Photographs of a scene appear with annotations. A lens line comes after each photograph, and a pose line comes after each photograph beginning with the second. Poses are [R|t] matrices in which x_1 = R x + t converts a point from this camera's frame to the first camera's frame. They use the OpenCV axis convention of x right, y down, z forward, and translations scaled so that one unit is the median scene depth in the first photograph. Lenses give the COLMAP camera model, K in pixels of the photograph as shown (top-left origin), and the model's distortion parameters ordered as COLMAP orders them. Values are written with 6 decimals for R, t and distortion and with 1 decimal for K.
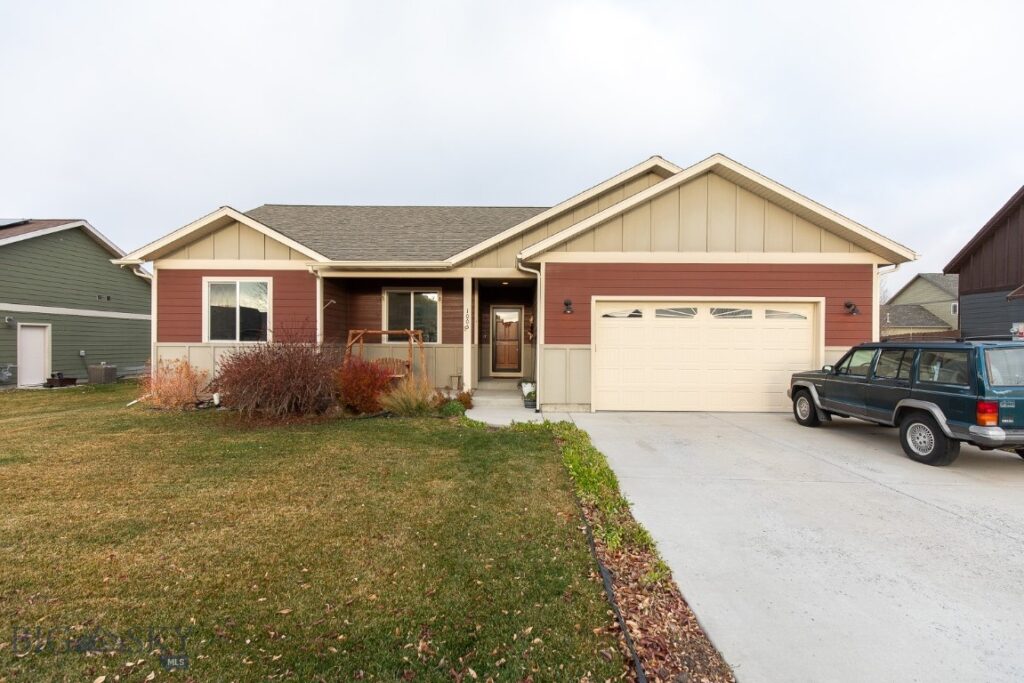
lens RADIAL K [[460.1, 0, 512.8], [0, 460.1, 347.2], [0, 0, 1]] dist [0.009915, -0.002289]
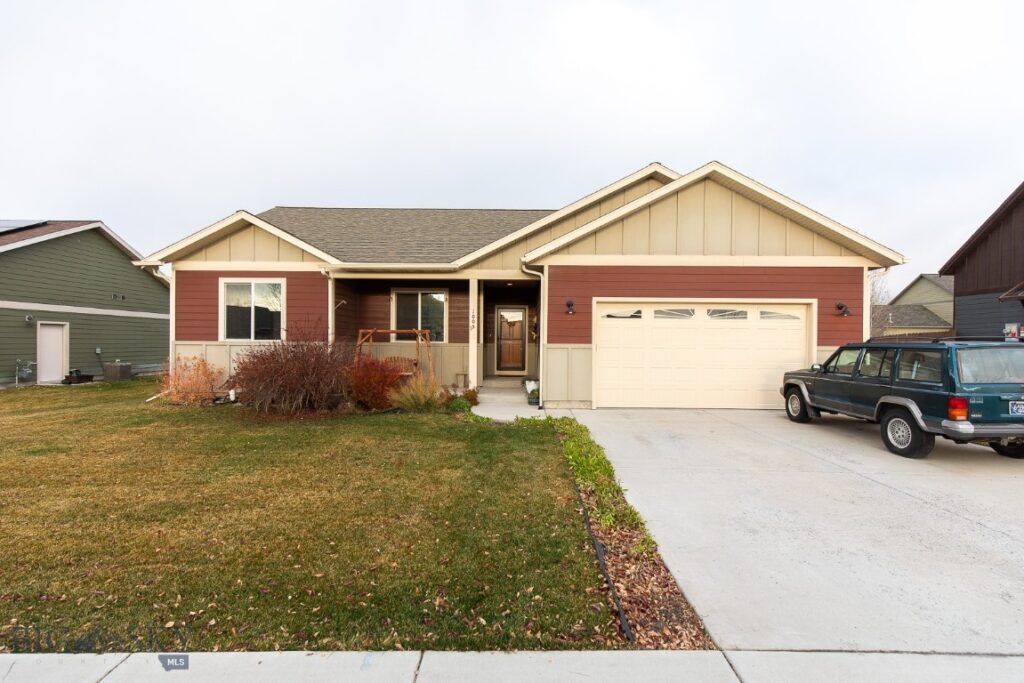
lens RADIAL K [[460.1, 0, 515.4], [0, 460.1, 345.9], [0, 0, 1]] dist [0.009915, -0.002289]
pose [[0.999991, 0.002458, -0.003578, -0.000048], [-0.002462, 0.999996, -0.001009, 0.000211], [0.003576, 0.001017, 0.999993, -0.042108]]
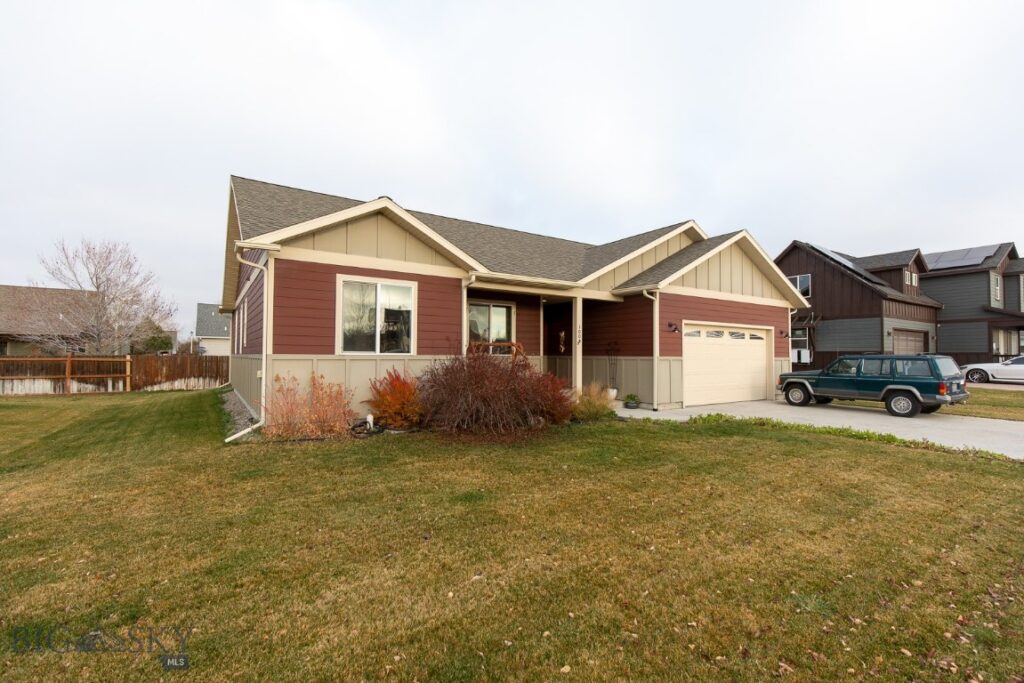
lens RADIAL K [[460.1, 0, 515.4], [0, 460.1, 340.7], [0, 0, 1]] dist [0.009915, -0.002289]
pose [[0.829982, 0.017248, 0.557523, -0.966717], [0.002464, 0.999399, -0.034587, -0.006062], [-0.557785, 0.030080, 0.829440, 0.170059]]
